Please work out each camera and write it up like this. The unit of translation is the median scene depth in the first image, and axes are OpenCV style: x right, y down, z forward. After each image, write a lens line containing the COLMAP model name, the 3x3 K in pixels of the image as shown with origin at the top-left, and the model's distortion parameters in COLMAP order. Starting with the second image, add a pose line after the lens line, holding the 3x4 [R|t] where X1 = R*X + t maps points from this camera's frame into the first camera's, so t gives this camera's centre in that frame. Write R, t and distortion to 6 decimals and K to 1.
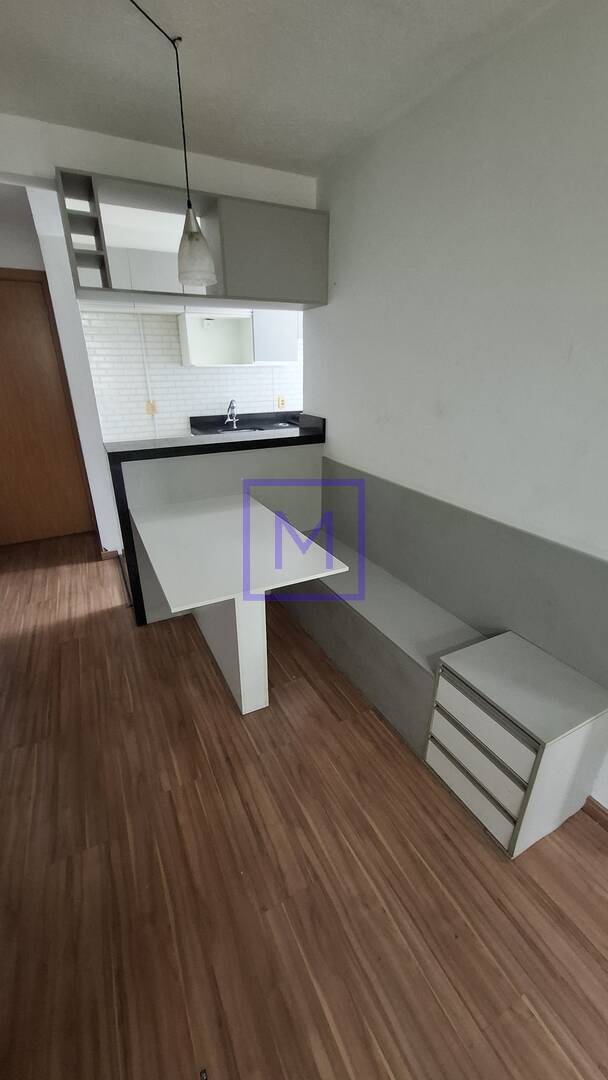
lens RADIAL K [[430.4, 0, 305.9], [0, 430.4, 546.4], [0, 0, 1]] dist [-0.004819, 0.002161]
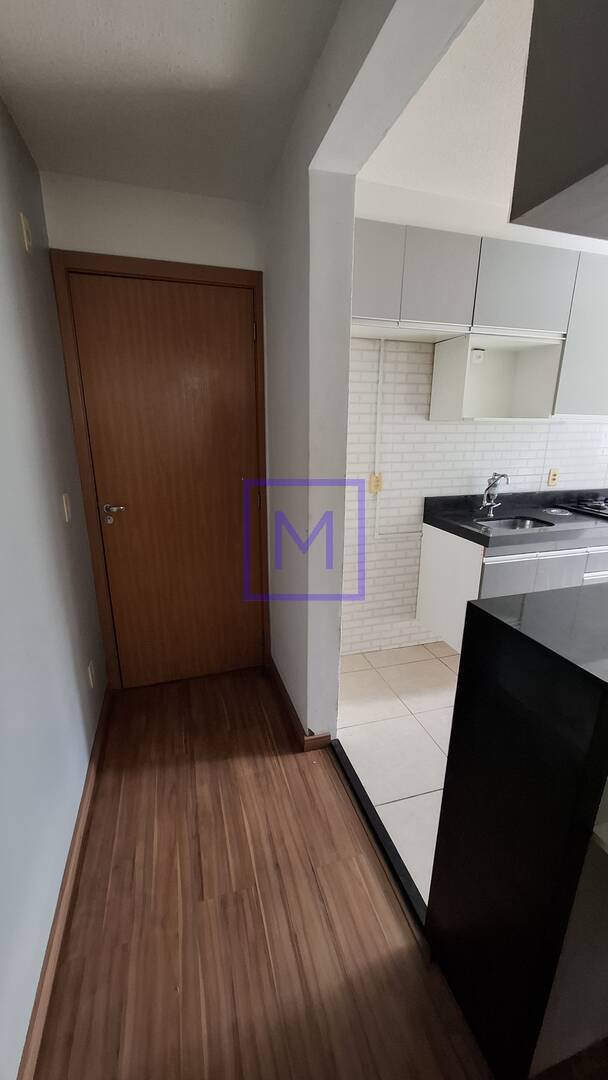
lens RADIAL K [[430.4, 0, 303.6], [0, 430.4, 545.6], [0, 0, 1]] dist [-0.004819, 0.002161]
pose [[0.984503, 0.056332, -0.166075, -0.468975], [-0.076184, 0.990358, -0.115701, -0.198745], [0.157956, 0.126560, 0.979302, 0.497299]]
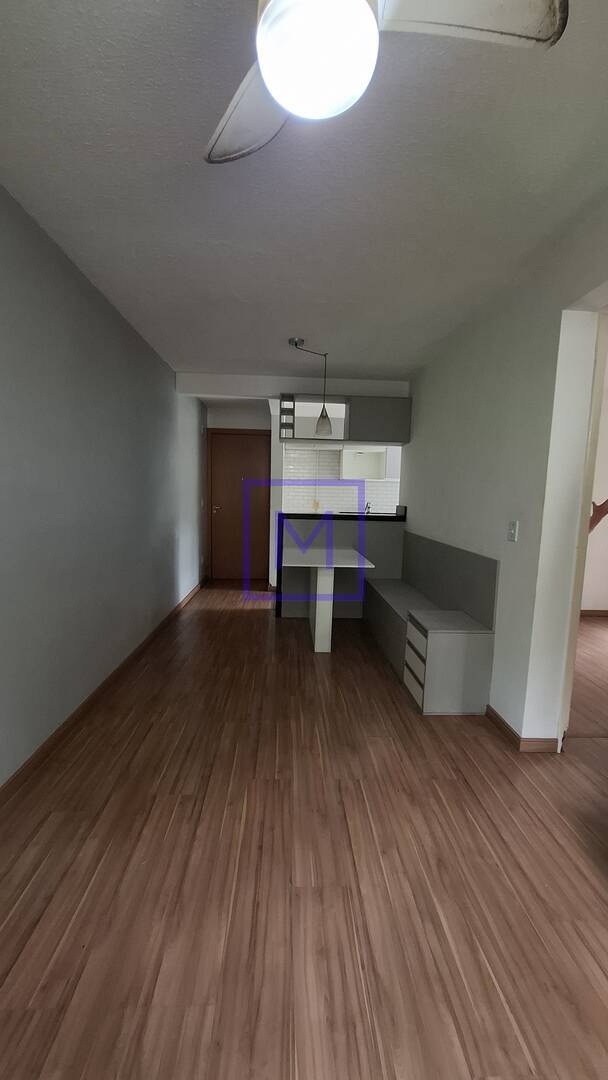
lens RADIAL K [[430.4, 0, 308.1], [0, 430.4, 542.1], [0, 0, 1]] dist [-0.004819, 0.002161]
pose [[0.913508, 0.072212, -0.400361, 0.333497], [-0.184994, 0.950221, -0.250714, 0.273767], [0.362326, 0.303094, 0.881393, -0.463079]]
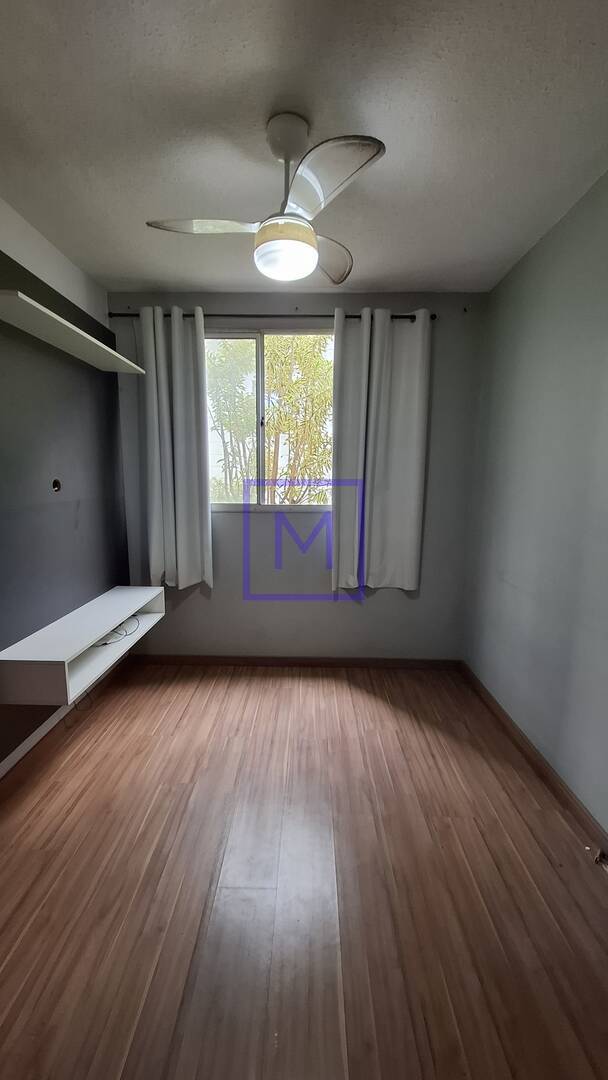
lens RADIAL K [[430.4, 0, 302.0], [0, 430.4, 547.3], [0, 0, 1]] dist [-0.004819, 0.002161]
pose [[-0.882796, -0.079642, 0.462956, -0.058630], [0.179521, 0.853523, 0.489153, -0.026491], [-0.434100, 0.514933, -0.739190, 0.207664]]
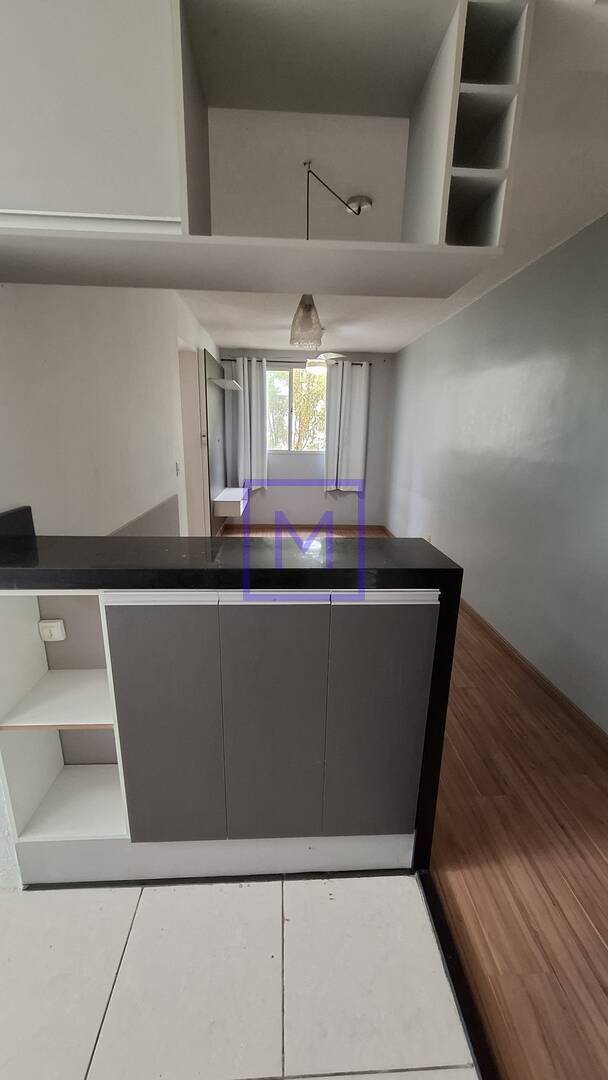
lens RADIAL K [[430.4, 0, 303.4], [0, 430.4, 543.8], [0, 0, 1]] dist [-0.004819, 0.002161]
pose [[-0.914212, -0.117607, 0.387796, -0.416135], [0.143241, 0.801400, 0.580724, -0.464407], [-0.379077, 0.586453, -0.715803, 1.162266]]
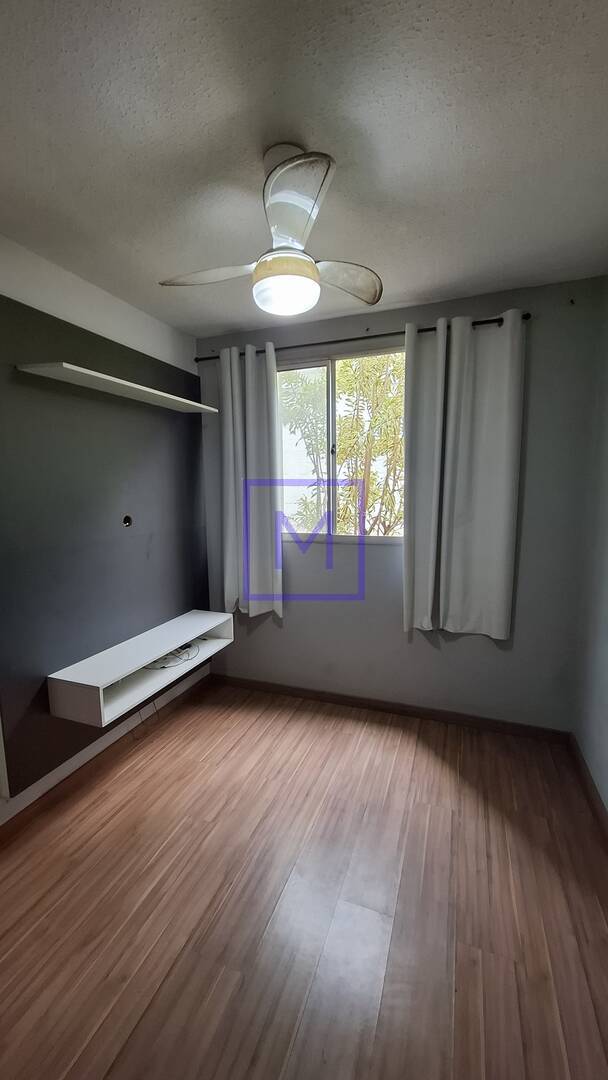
lens RADIAL K [[430.4, 0, 302.5], [0, 430.4, 545.8], [0, 0, 1]] dist [-0.004819, 0.002161]
pose [[-0.672833, -0.086743, 0.734691, -0.164876], [0.303078, 0.873617, 0.380705, -0.004302], [-0.674863, 0.478820, -0.561509, 0.061034]]
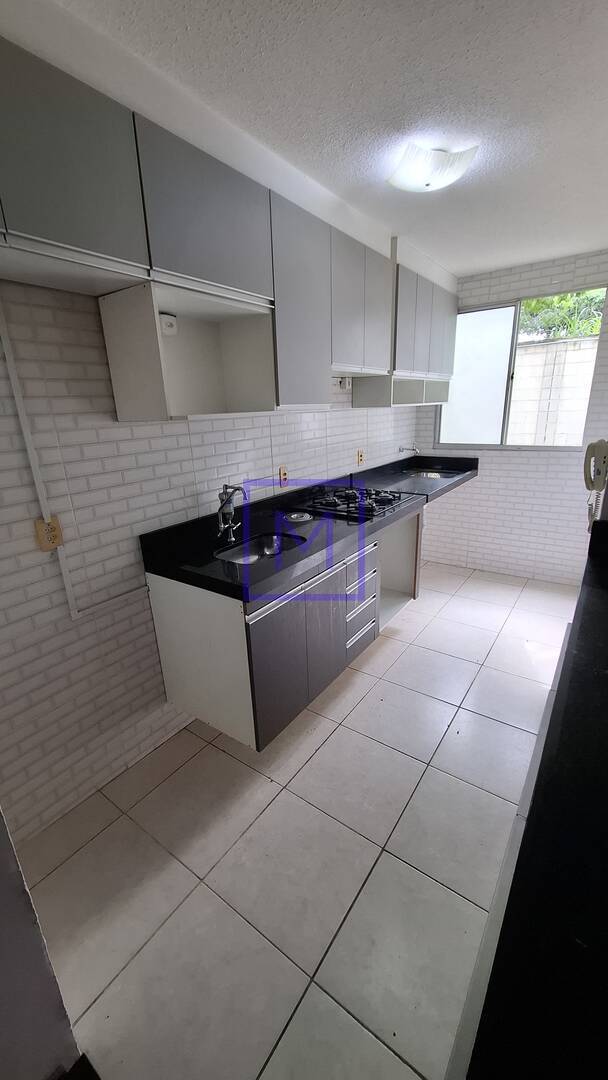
lens RADIAL K [[430.4, 0, 302.2], [0, 430.4, 545.1], [0, 0, 1]] dist [-0.004819, 0.002161]
pose [[0.888240, -0.169119, 0.427117, -0.432178], [0.208355, 0.976949, -0.046471, -0.331122], [-0.409412, 0.130269, 0.903001, 0.764562]]
